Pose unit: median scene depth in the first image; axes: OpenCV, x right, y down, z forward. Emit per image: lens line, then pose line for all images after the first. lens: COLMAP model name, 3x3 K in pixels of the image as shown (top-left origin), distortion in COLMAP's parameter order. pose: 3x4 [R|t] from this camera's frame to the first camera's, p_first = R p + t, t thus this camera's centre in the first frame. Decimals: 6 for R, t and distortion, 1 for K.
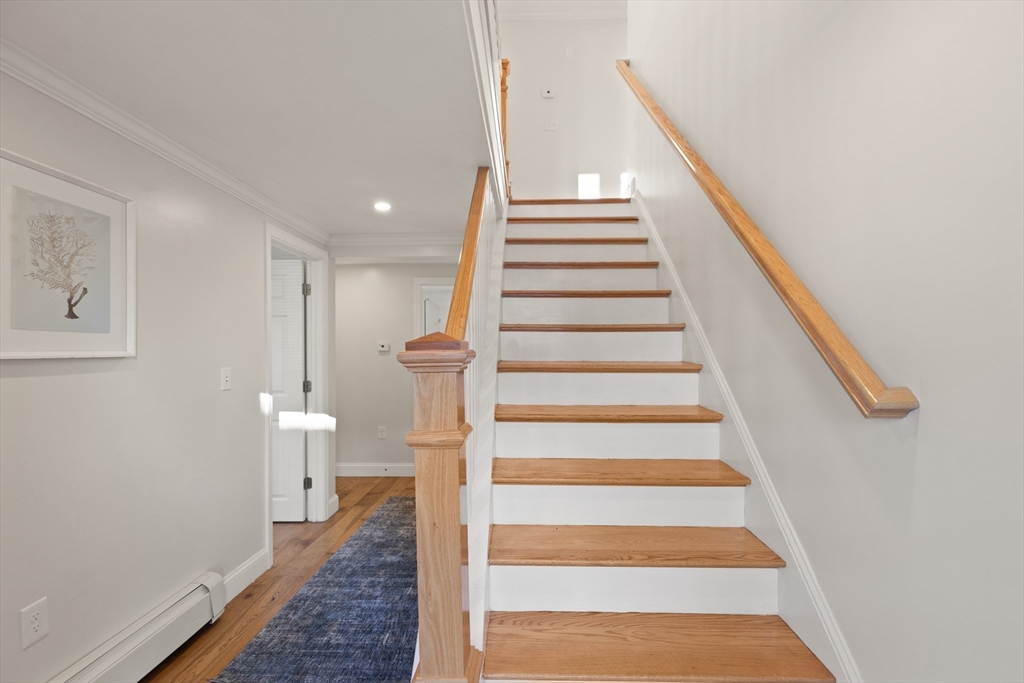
lens RADIAL K [[468.1, 0, 512.5], [0, 468.1, 354.9], [0, 0, 1]] dist [0.001585, 0.000421]
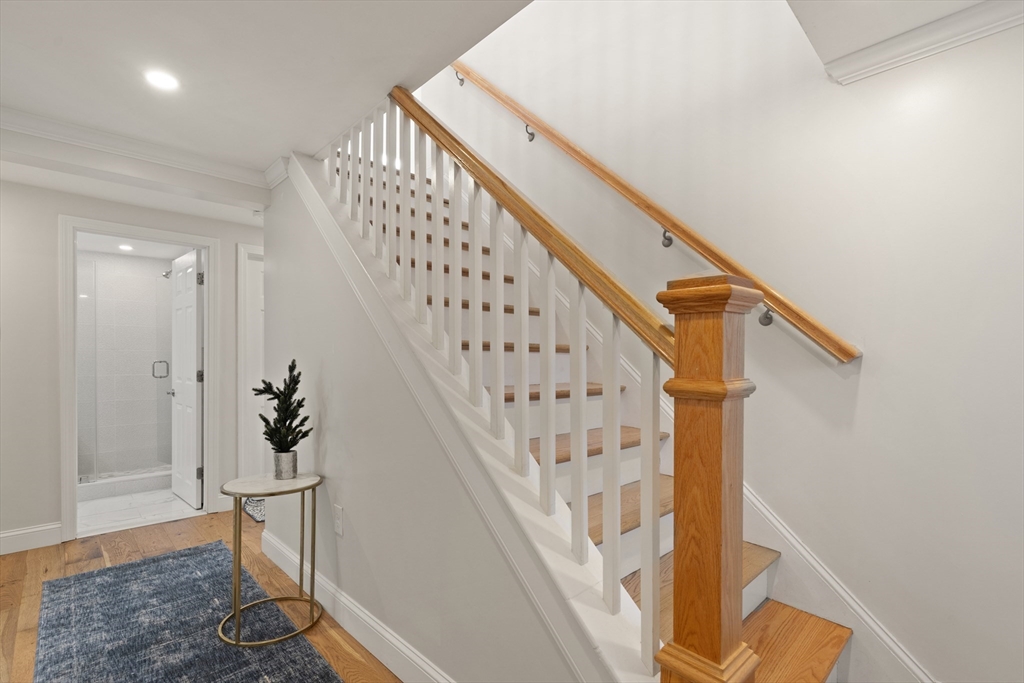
lens RADIAL K [[468.1, 0, 512.5], [0, 468.1, 354.9], [0, 0, 1]] dist [0.001585, 0.000421]
pose [[0.715216, 0.009472, 0.698839, -0.343309], [0.006784, 0.999767, -0.020494, 0.040956], [-0.698870, 0.019399, 0.714985, 0.207076]]
